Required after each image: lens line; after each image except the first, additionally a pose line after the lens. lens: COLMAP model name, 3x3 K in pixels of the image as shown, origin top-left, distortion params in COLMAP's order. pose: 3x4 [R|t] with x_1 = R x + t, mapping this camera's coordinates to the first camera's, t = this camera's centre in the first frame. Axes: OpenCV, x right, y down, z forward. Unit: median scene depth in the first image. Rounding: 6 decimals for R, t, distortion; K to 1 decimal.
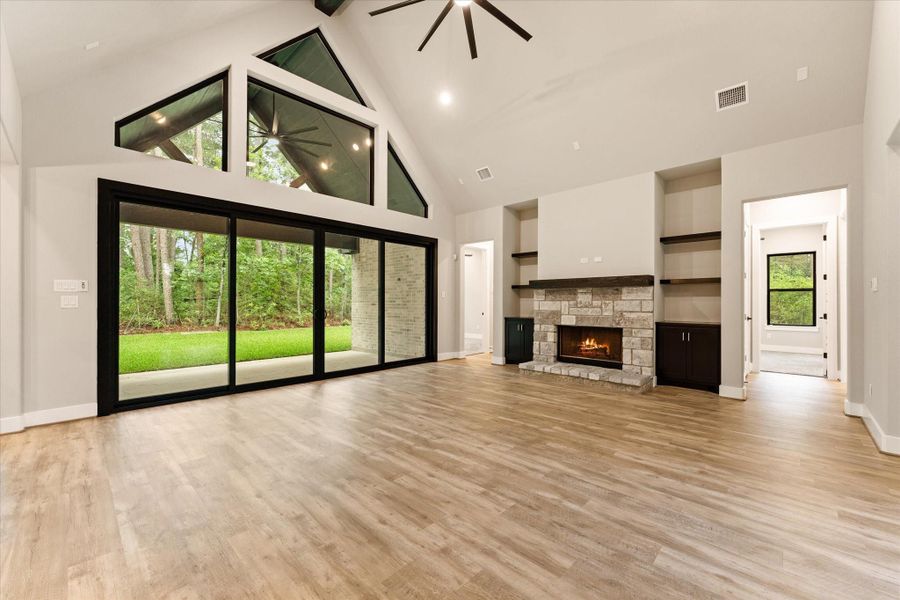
lens RADIAL K [[363.5, 0, 452.7], [0, 363.5, 300.8], [0, 0, 1]] dist [-0.001225, -0.000068]
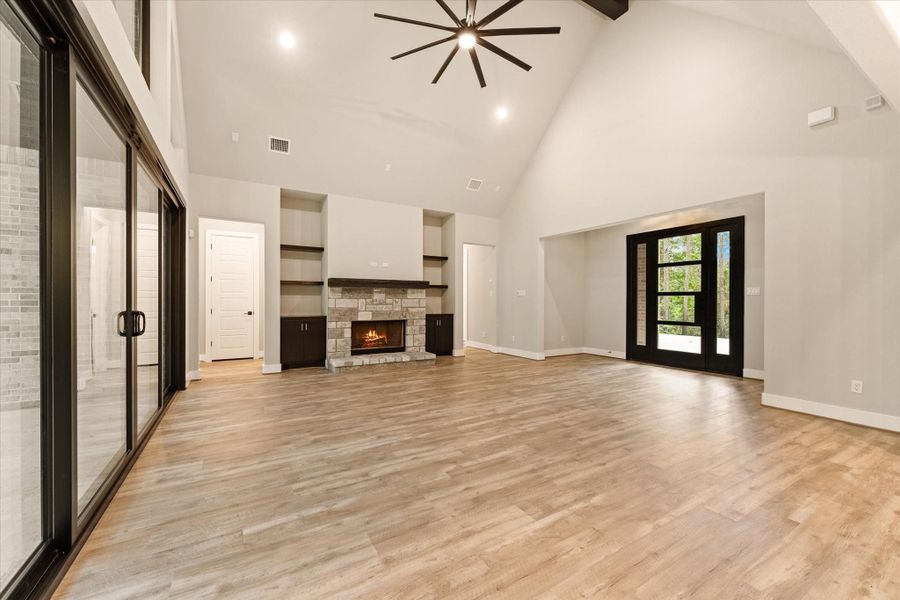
lens RADIAL K [[363.5, 0, 452.7], [0, 363.5, 300.8], [0, 0, 1]] dist [-0.001225, -0.000068]
pose [[0.266082, 0.000411, 0.963950, -0.892545], [-0.007166, 0.999973, 0.001552, 0.003690], [-0.963924, -0.007320, 0.266078, 0.575039]]
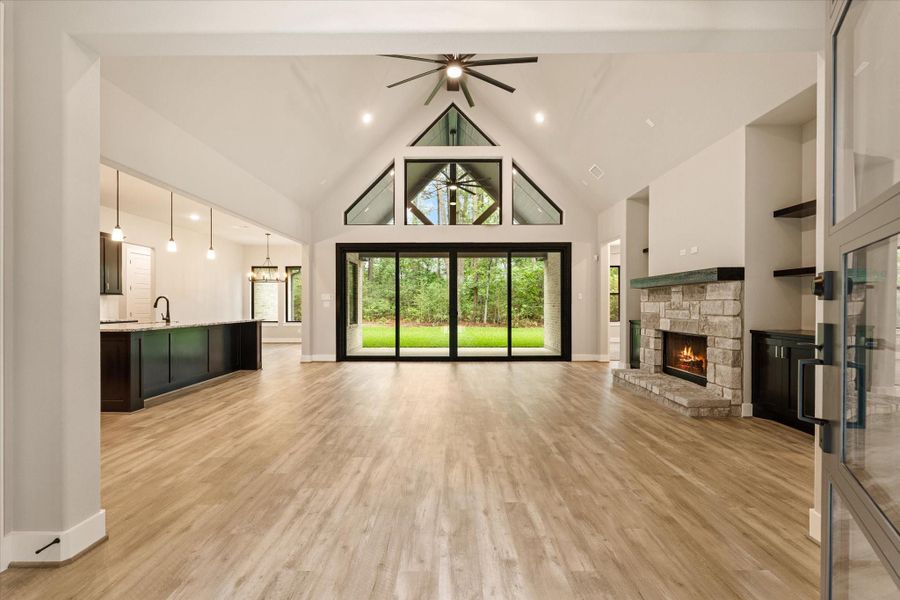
lens RADIAL K [[368.1, 0, 449.2], [0, 368.1, 303.3], [0, 0, 1]] dist [-0.000598, -0.000184]
pose [[0.680822, -0.006041, -0.732424, 0.785969], [0.006526, 0.999976, -0.002181, 0.003416], [0.732420, -0.003295, 0.680845, 0.060627]]
